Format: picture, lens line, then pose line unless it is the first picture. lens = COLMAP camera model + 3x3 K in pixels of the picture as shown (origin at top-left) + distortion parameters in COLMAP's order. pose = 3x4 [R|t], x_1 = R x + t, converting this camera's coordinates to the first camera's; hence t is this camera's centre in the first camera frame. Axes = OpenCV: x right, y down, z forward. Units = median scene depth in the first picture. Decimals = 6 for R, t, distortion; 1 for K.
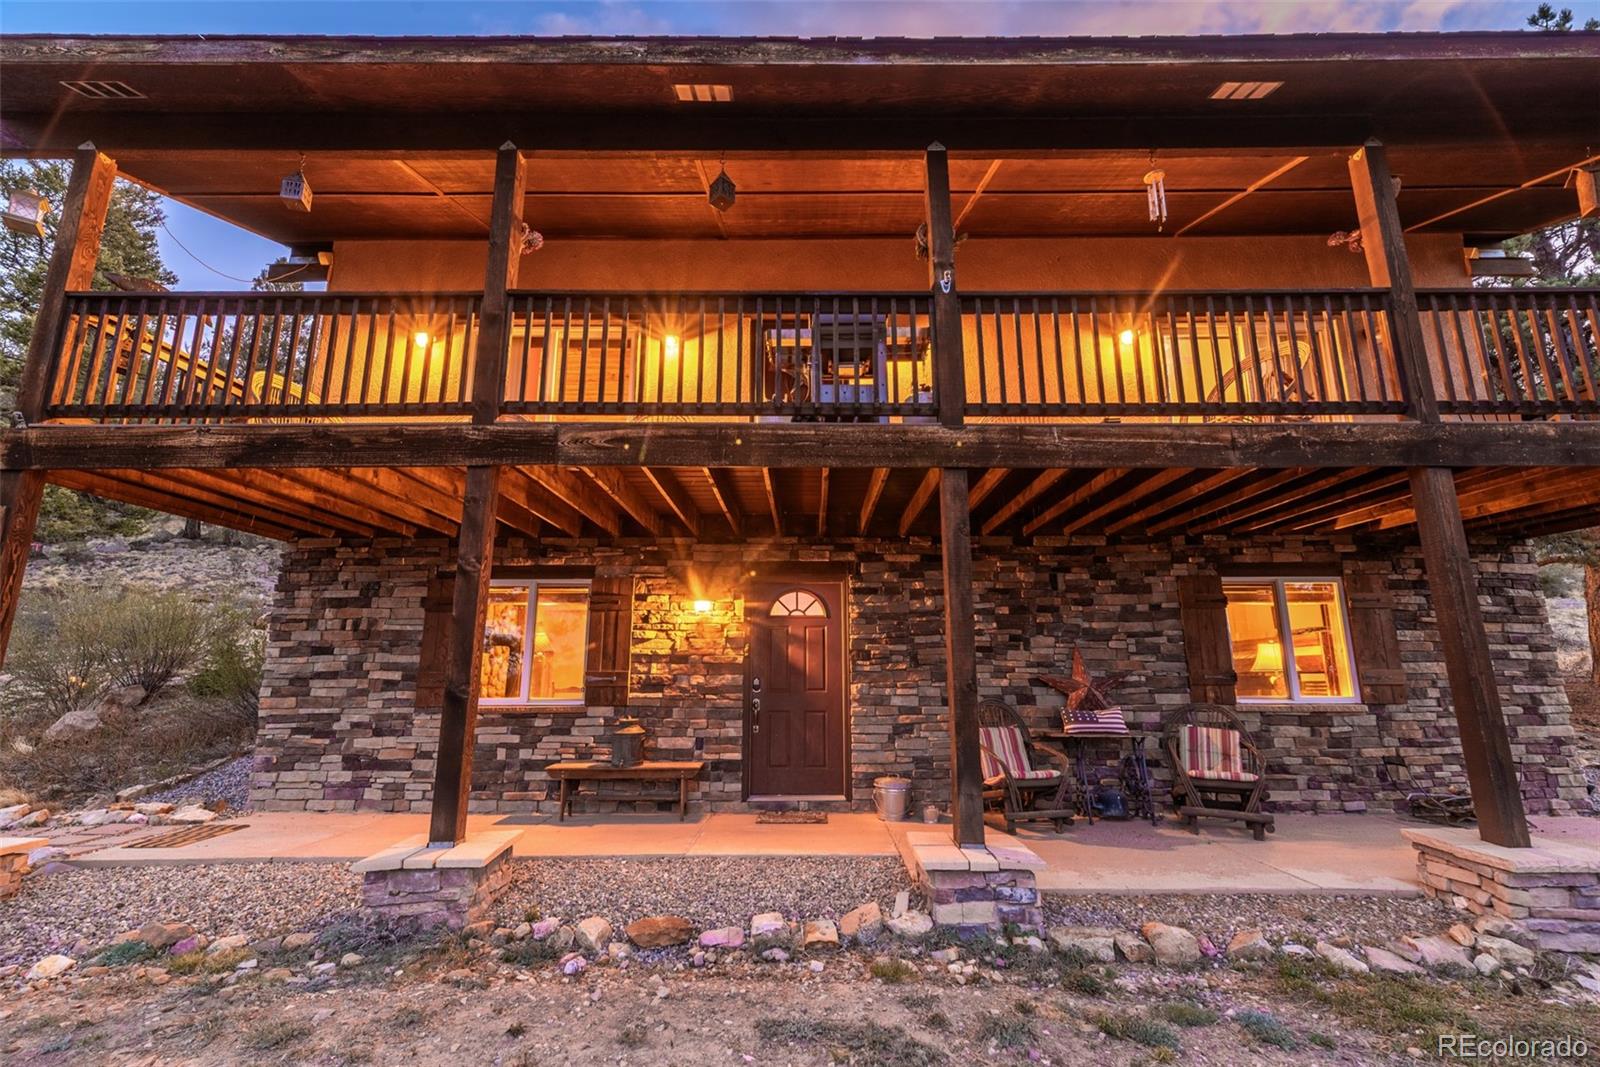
lens RADIAL K [[685.4, 0, 800.0], [0, 685.4, 533.5], [0, 0, 1]] dist [0.001795, 0.000222]
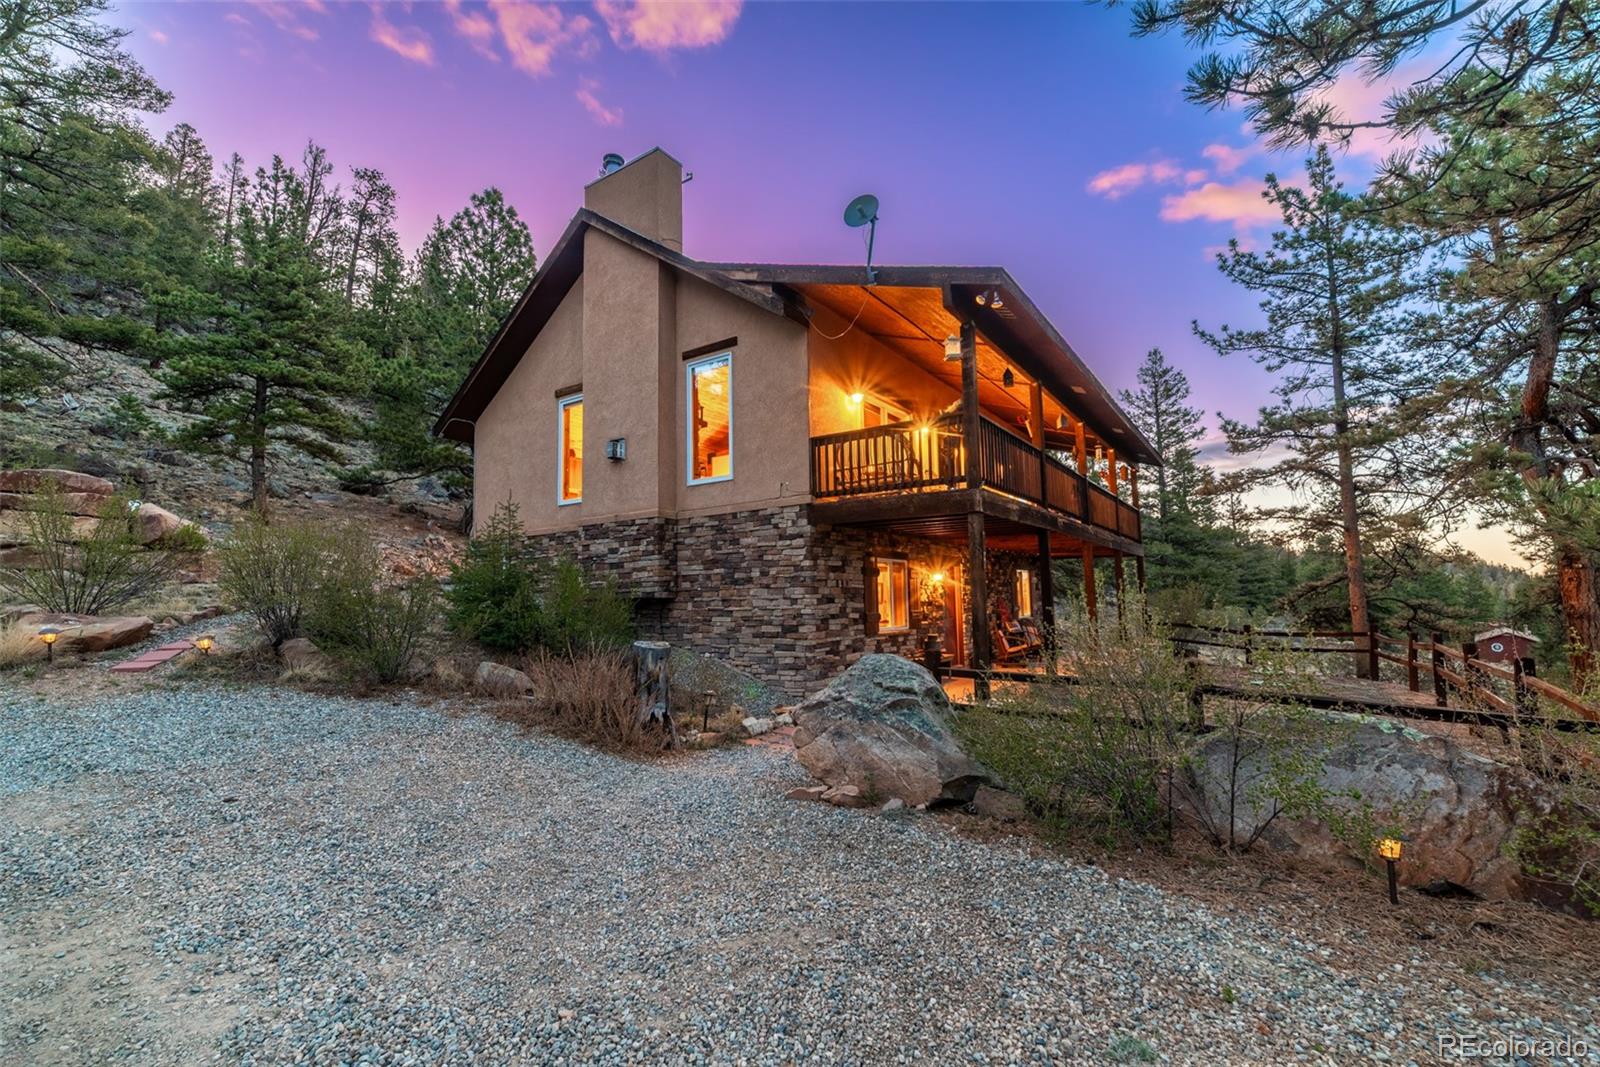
lens RADIAL K [[685.4, 0, 800.0], [0, 685.4, 533.5], [0, 0, 1]] dist [0.001795, 0.000222]
pose [[0.569420, 0.075033, 0.818615, -2.007512], [-0.148325, 0.988859, 0.012536, 0.015838], [-0.808555, -0.128560, 0.574206, 0.206692]]
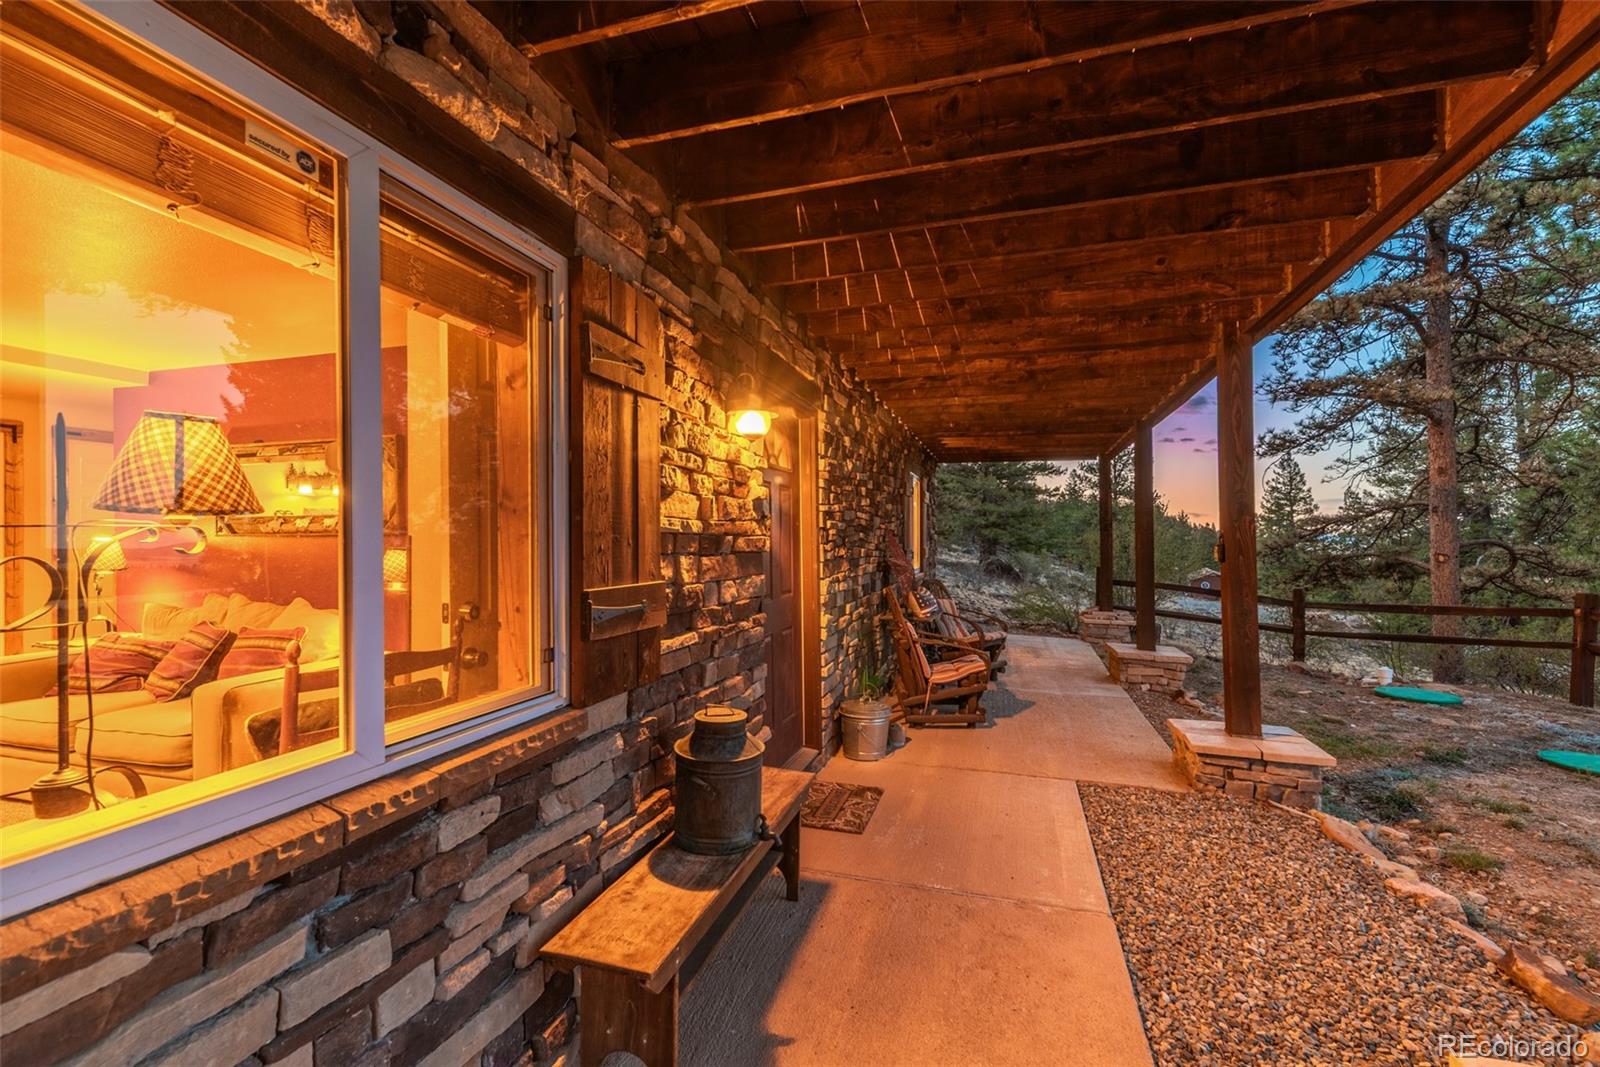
lens RADIAL K [[685.4, 0, 800.0], [0, 685.4, 533.5], [0, 0, 1]] dist [0.001795, 0.000222]
pose [[0.293009, 0.006873, 0.956085, -0.553238], [-0.194556, 0.979481, 0.052584, 0.146196], [-0.936106, -0.201420, 0.288333, 0.838539]]
